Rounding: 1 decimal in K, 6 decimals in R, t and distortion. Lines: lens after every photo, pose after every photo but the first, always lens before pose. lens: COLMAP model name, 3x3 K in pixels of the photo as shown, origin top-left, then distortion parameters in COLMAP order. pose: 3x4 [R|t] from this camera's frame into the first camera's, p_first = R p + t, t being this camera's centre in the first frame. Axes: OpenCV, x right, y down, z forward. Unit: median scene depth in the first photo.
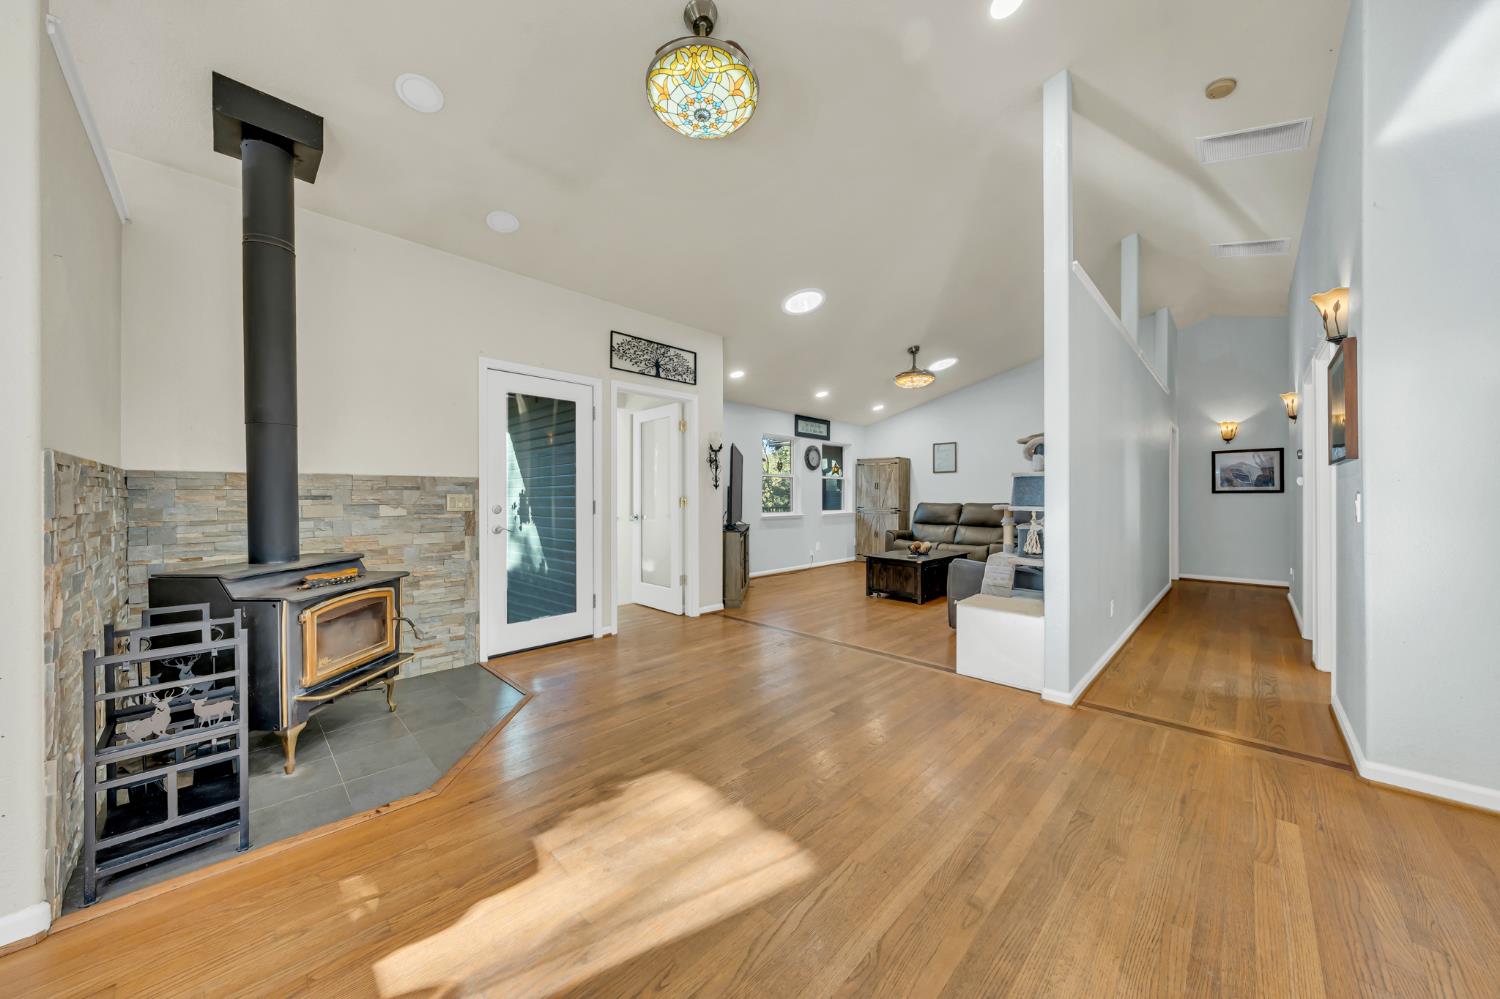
lens RADIAL K [[516.4, 0, 740.7], [0, 516.4, 495.8], [0, 0, 1]] dist [-0.002062, -0.000296]
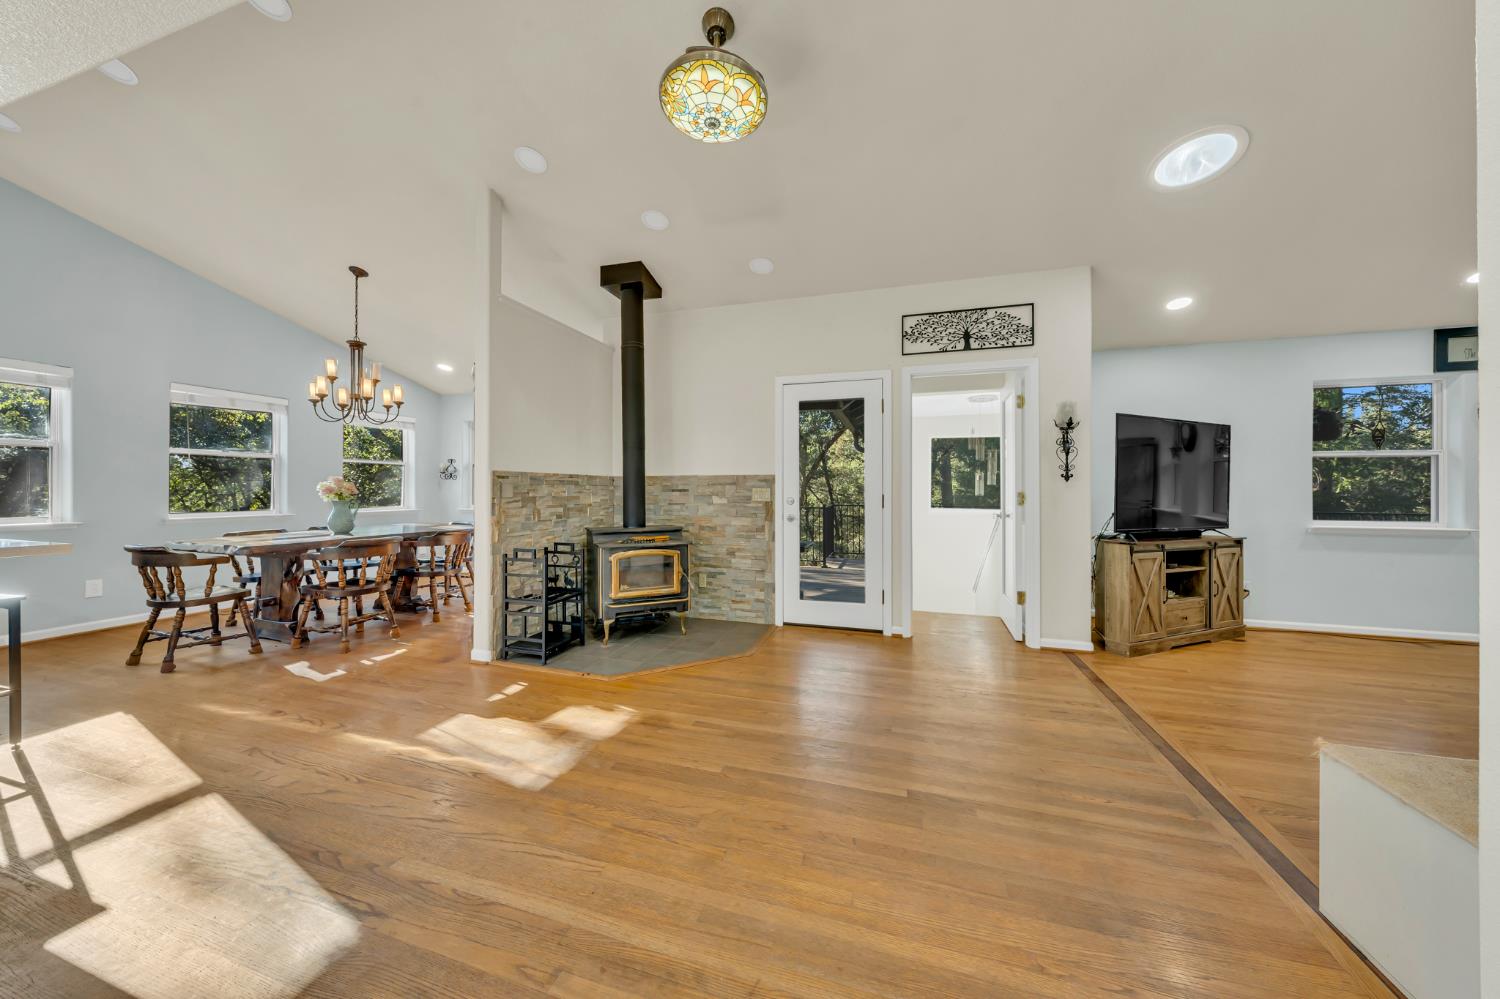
lens RADIAL K [[516.4, 0, 738.8], [0, 516.4, 486.6], [0, 0, 1]] dist [-0.002062, -0.000296]
pose [[0.444759, -0.005882, -0.895631, 0.420107], [-0.002187, 0.999968, -0.007653, 0.002061], [0.895647, 0.005362, 0.444732, 0.279822]]
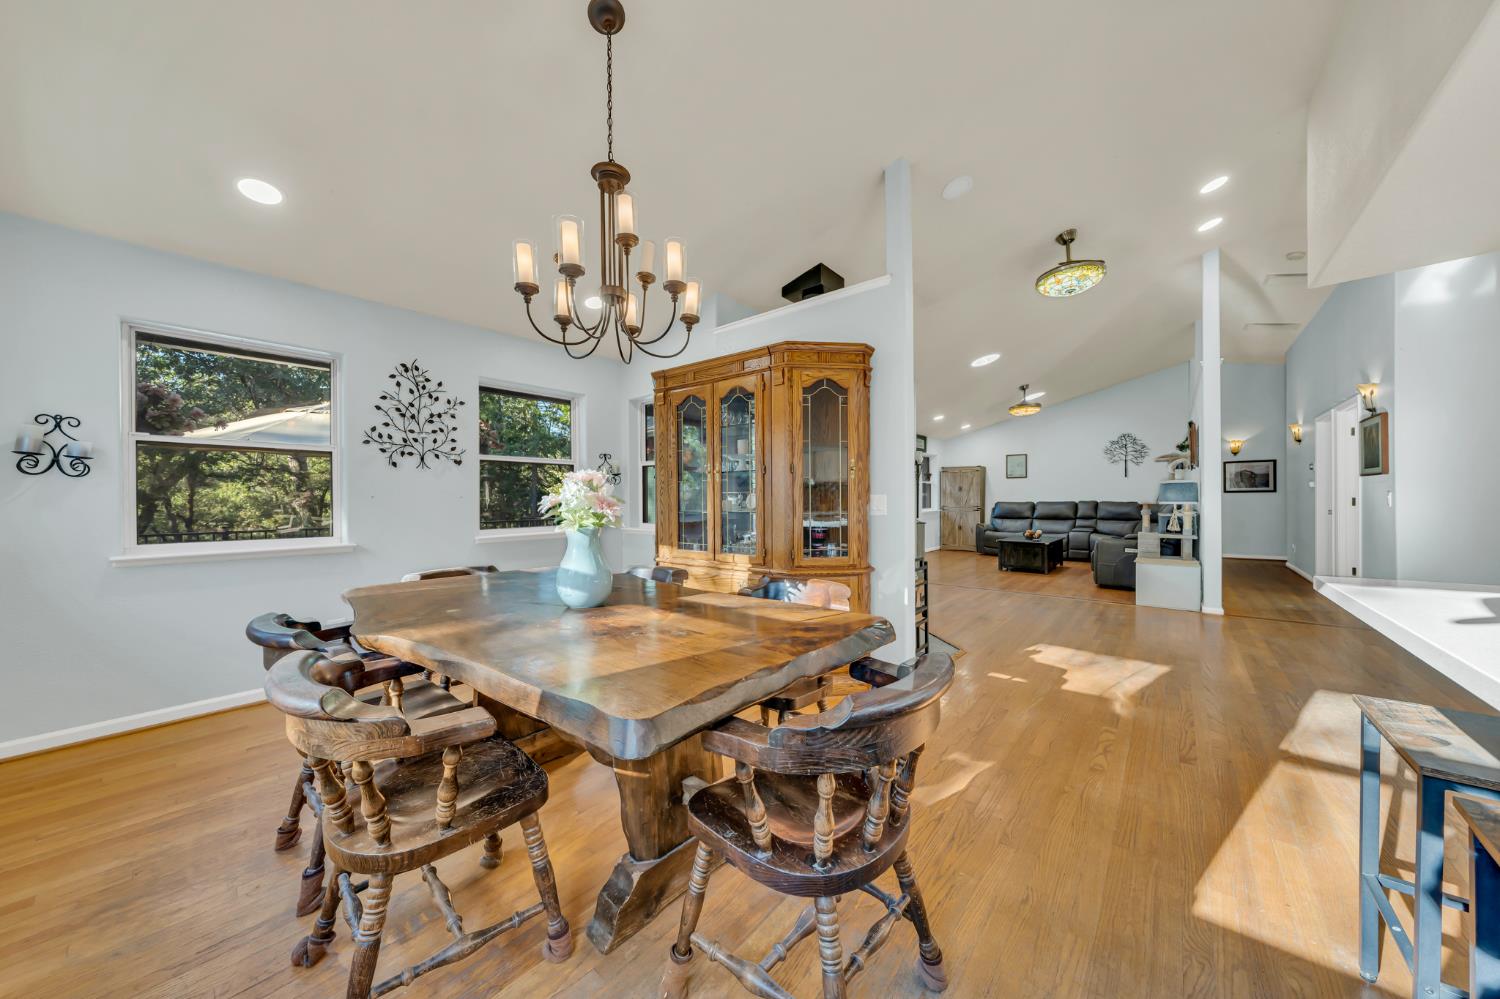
lens RADIAL K [[516.4, 0, 735.9], [0, 516.4, 501.3], [0, 0, 1]] dist [-0.002062, -0.000296]
pose [[0.996783, -0.008157, 0.079735, -0.683374], [0.007787, 0.999957, 0.004954, 0.000903], [-0.079772, -0.004317, 0.996804, -0.360195]]
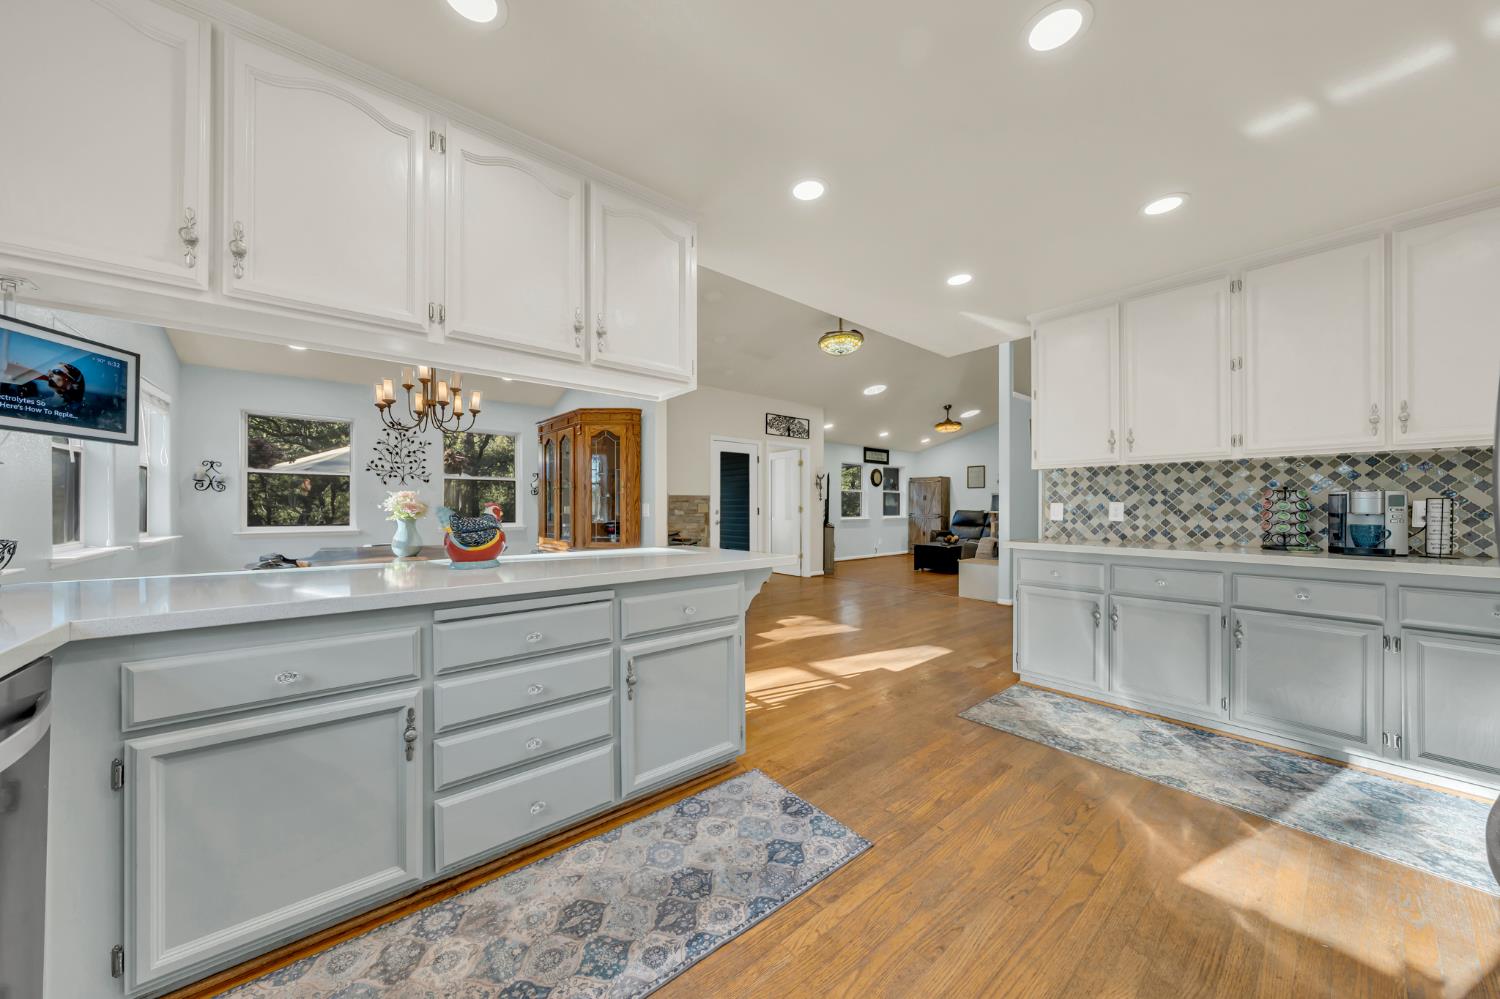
lens RADIAL K [[516.4, 0, 738.4], [0, 516.4, 499.8], [0, 0, 1]] dist [-0.002062, -0.000296]
pose [[0.994459, 0.001114, -0.105115, -0.143925], [-0.001987, 0.999964, -0.008205, -0.002975], [0.105102, 0.008368, 0.994426, -0.718989]]
